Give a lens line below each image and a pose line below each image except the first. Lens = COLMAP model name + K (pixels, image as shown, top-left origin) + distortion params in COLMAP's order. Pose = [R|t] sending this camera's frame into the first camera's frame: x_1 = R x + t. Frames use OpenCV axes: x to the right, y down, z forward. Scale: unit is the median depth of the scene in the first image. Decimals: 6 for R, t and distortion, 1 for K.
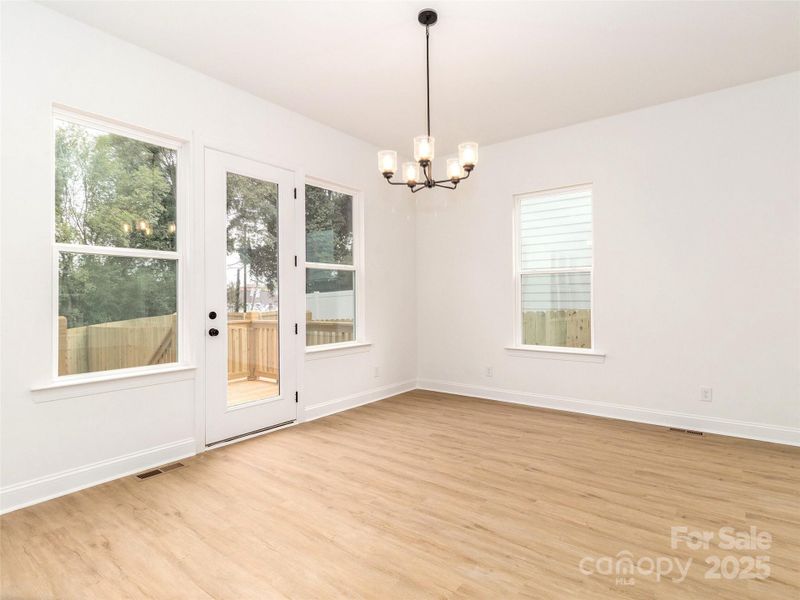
lens RADIAL K [[426.8, 0, 432.1], [0, 426.8, 289.2], [0, 0, 1]] dist [0.036052, 0.000816]
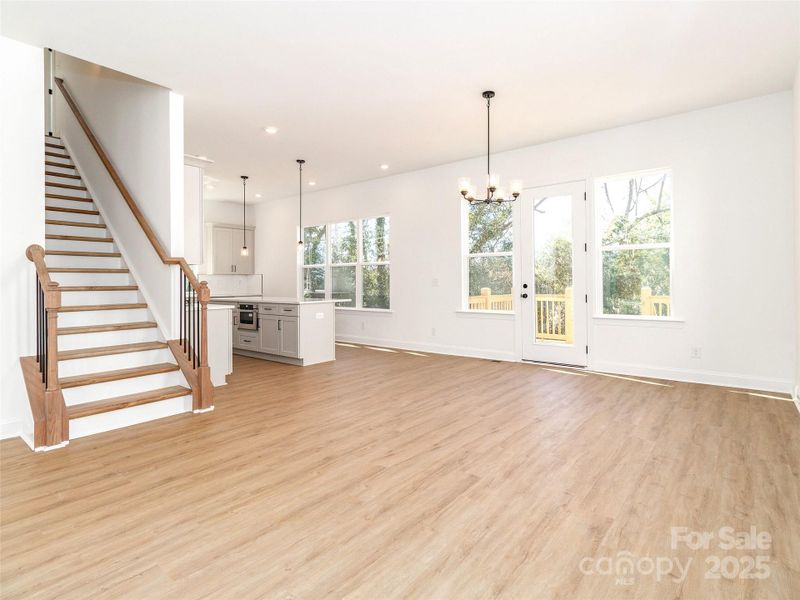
lens RADIAL K [[410.5, 0, 394.7], [0, 410.5, 298.3], [0, 0, 1]] dist [0.033288, -0.000019]
pose [[-0.097821, 0.032434, -0.994675, 1.067625], [0.028325, 0.999155, 0.029794, 0.041828], [0.994801, -0.025259, -0.098657, 0.581915]]
